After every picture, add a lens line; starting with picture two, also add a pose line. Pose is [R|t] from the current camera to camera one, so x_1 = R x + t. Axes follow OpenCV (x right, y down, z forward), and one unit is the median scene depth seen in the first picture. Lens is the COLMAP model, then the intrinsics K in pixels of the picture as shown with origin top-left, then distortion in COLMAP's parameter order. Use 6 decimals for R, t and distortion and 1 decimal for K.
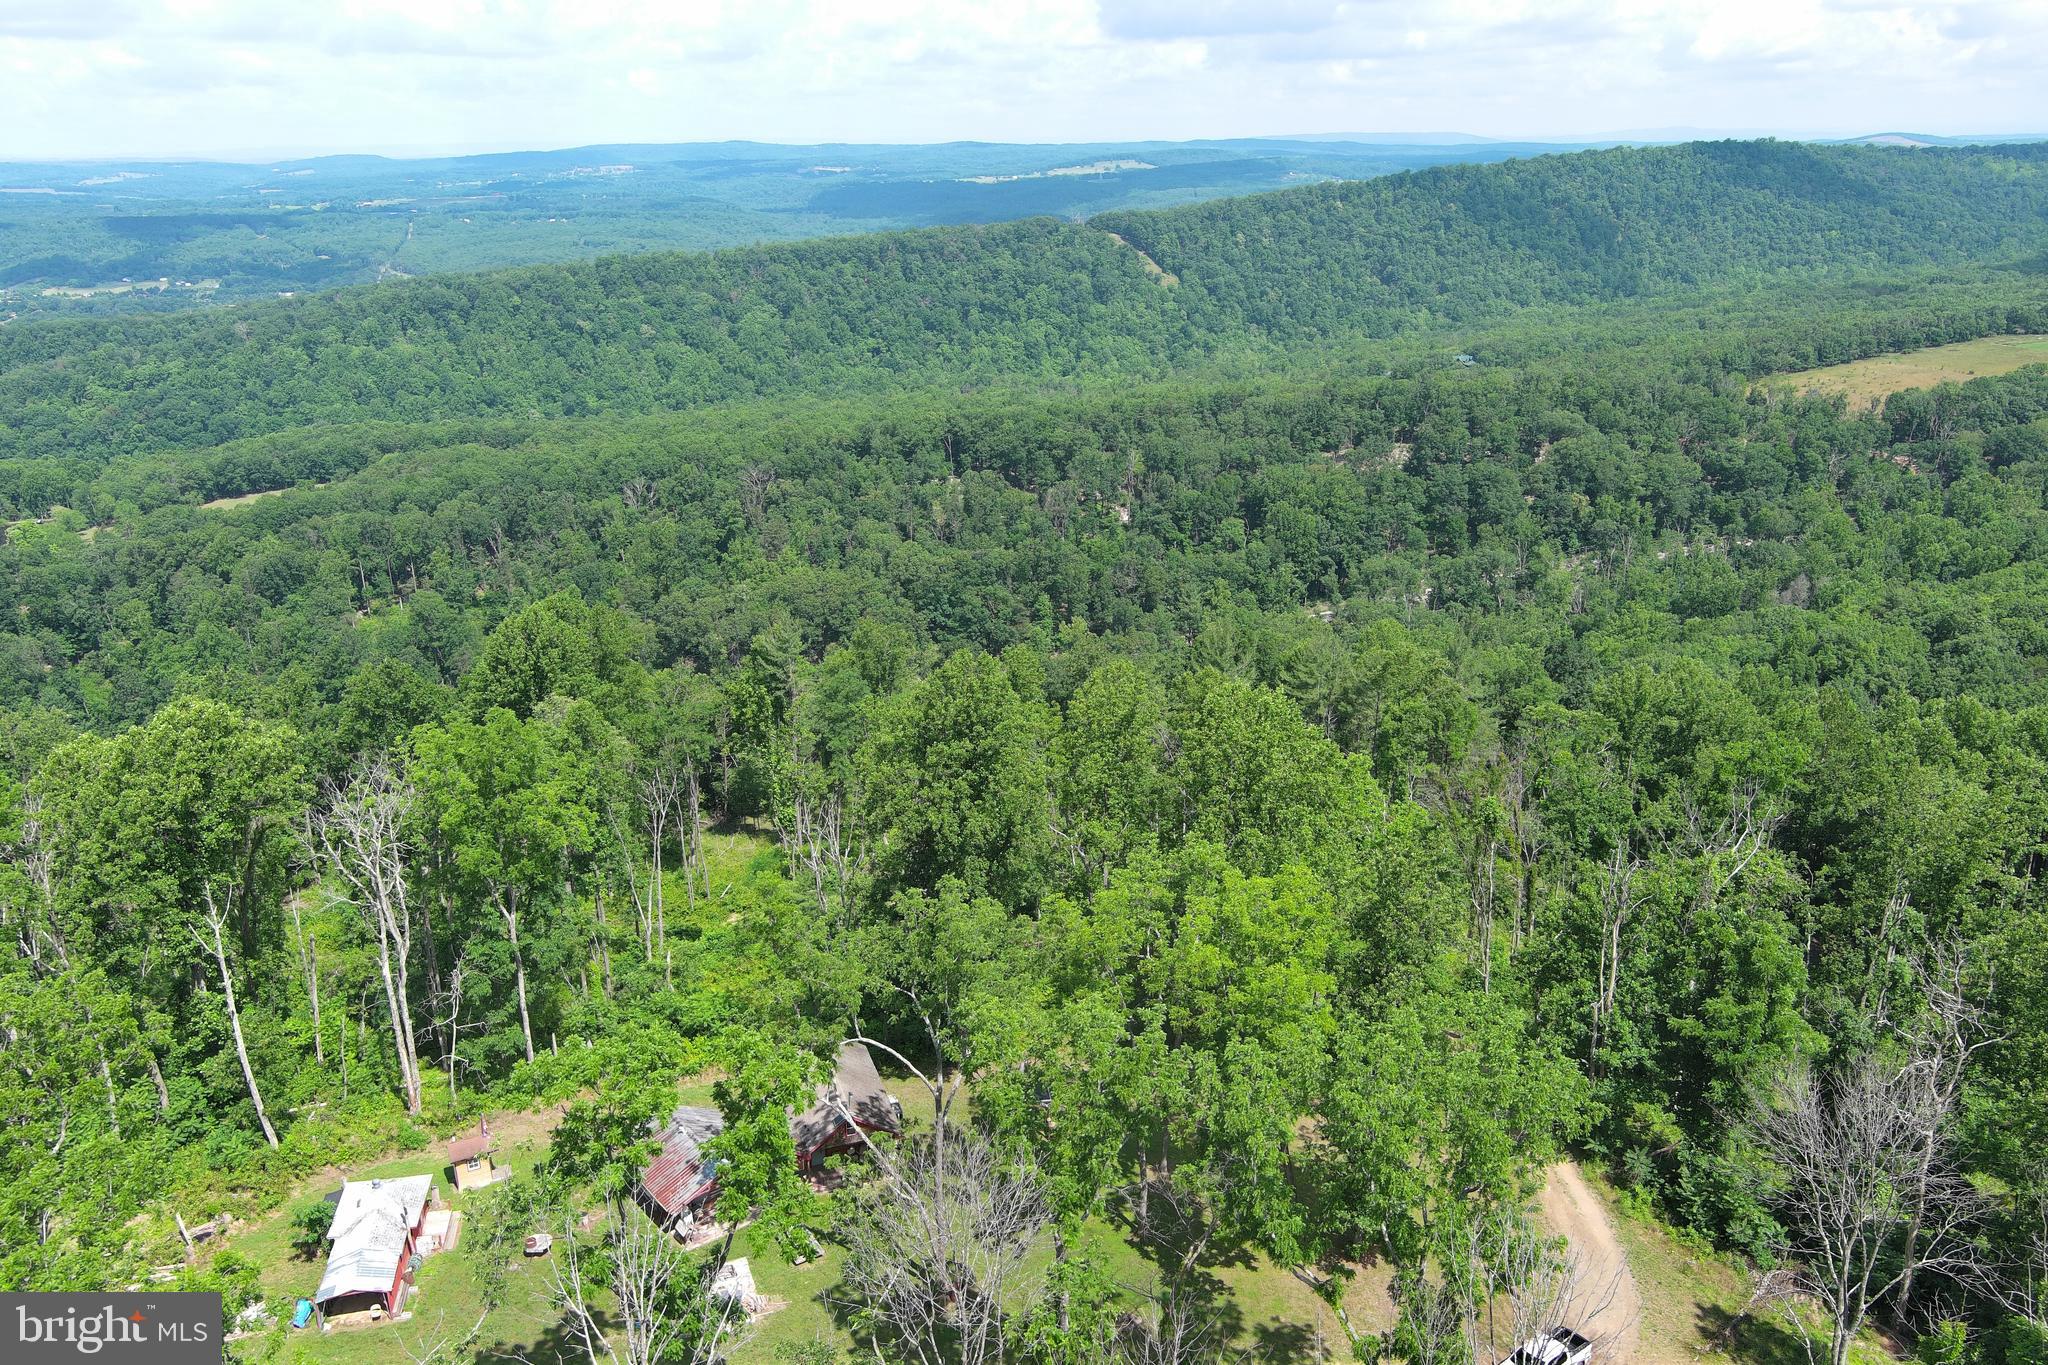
lens RADIAL K [[1581.4, 0, 1019.2], [0, 1581.4, 686.3], [0, 0, 1]] dist [0.018919, -0.026491]
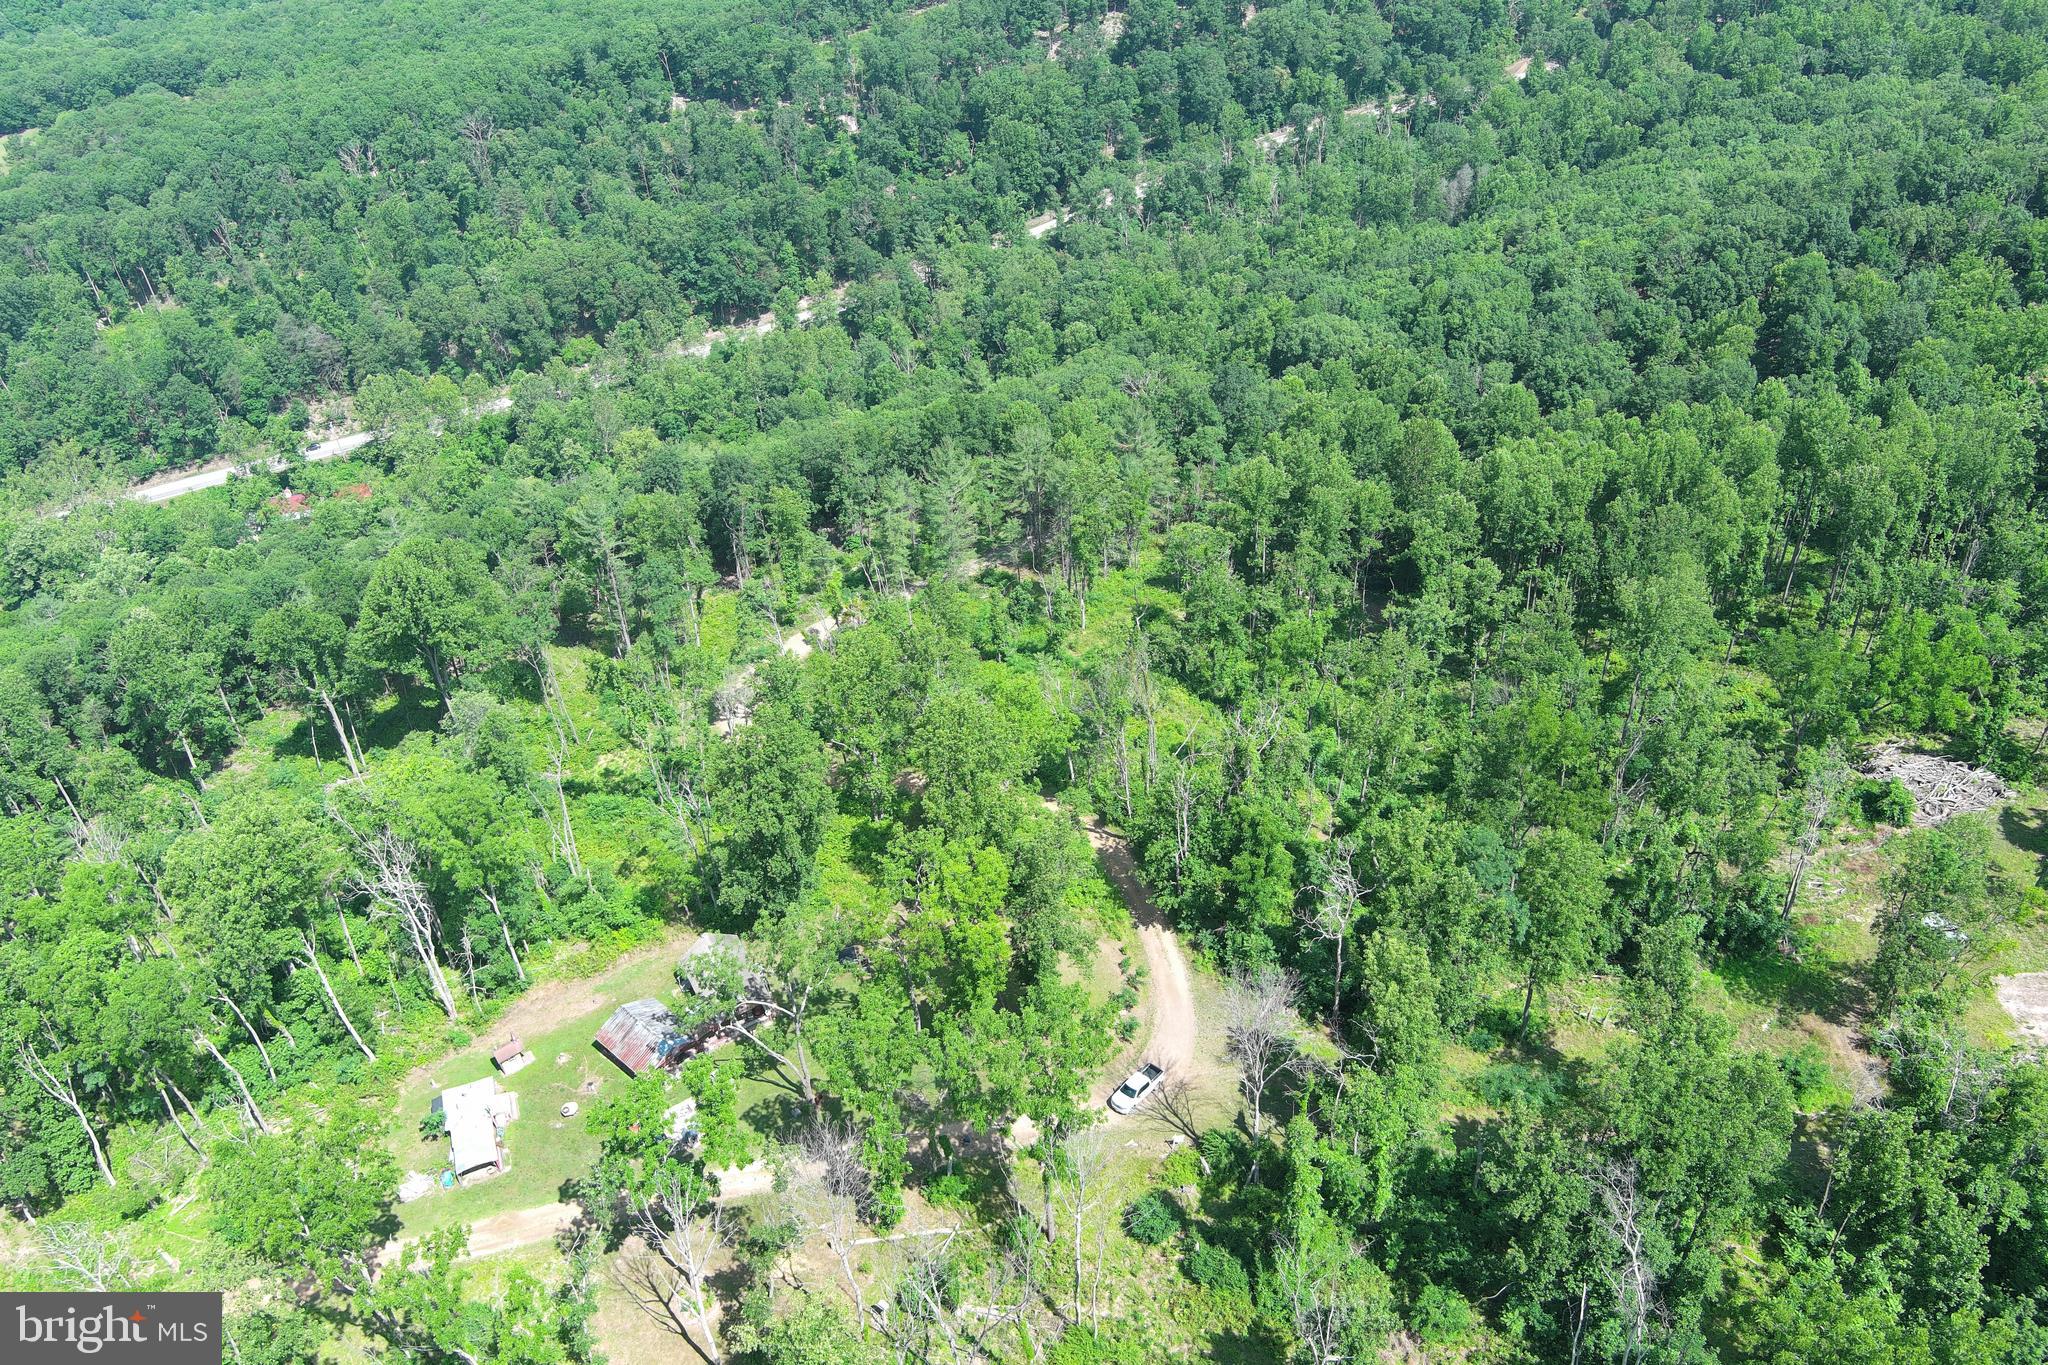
lens RADIAL K [[1581.4, 0, 1018.6], [0, 1581.4, 686.2], [0, 0, 1]] dist [0.018919, -0.026491]
pose [[0.983815, -0.139511, 0.112449, 0.008216], [0.096014, 0.940288, 0.326557, -0.109917], [-0.151292, -0.310475, 0.938465, -0.099988]]
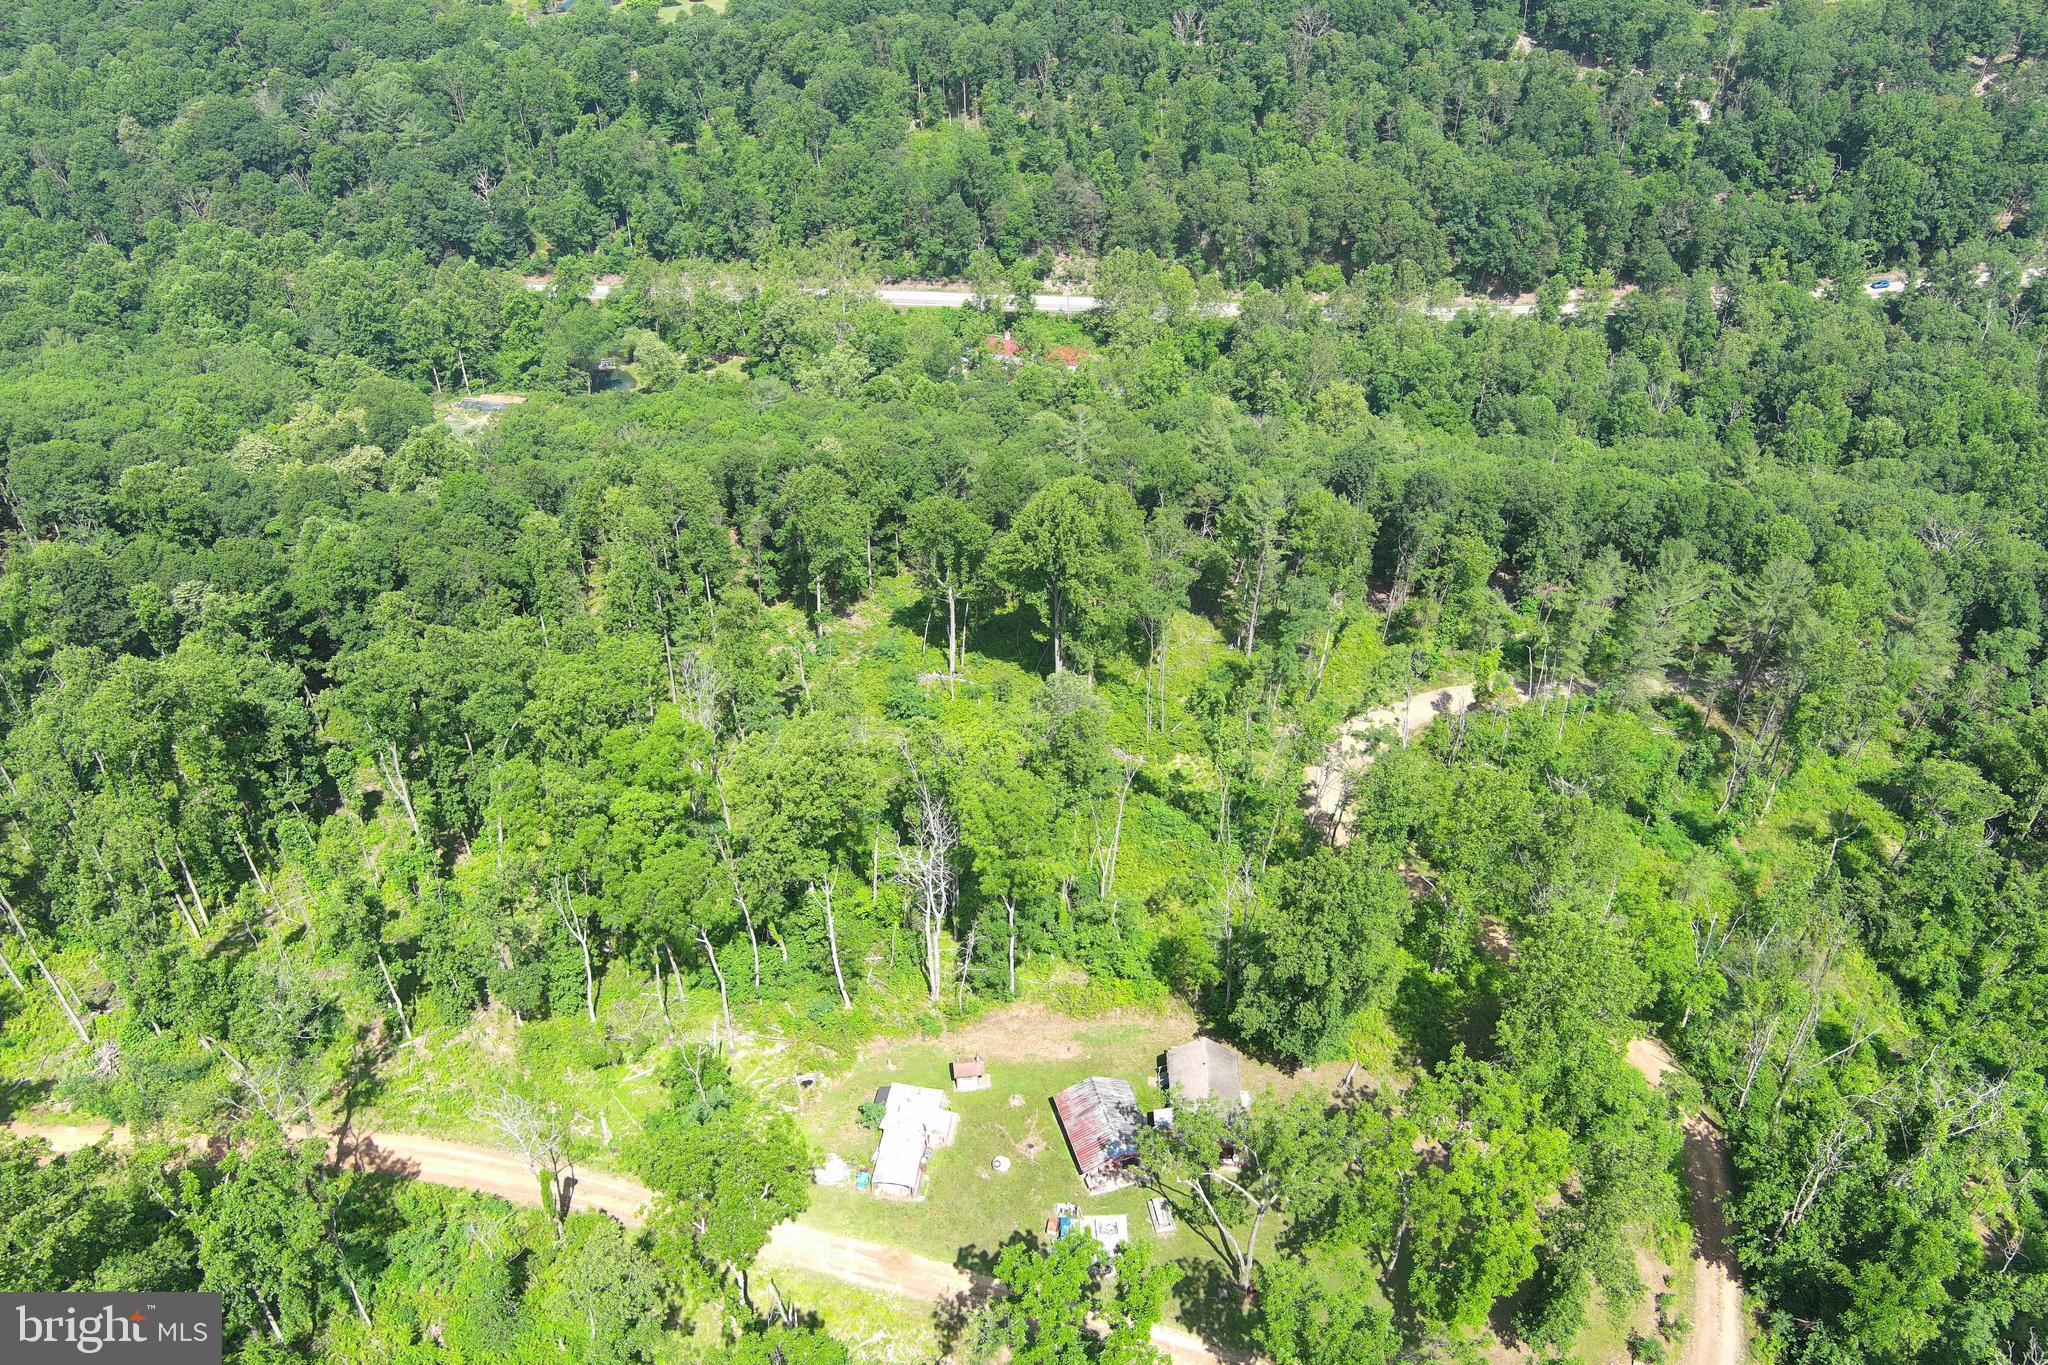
lens RADIAL K [[1581.4, 0, 1017.5], [0, 1581.4, 687.1], [0, 0, 1]] dist [0.018919, -0.026491]
pose [[0.940240, 0.235681, -0.245771, -0.002419], [-0.128210, 0.913681, 0.385681, -0.129090], [0.315454, -0.331123, 0.889296, -0.044593]]
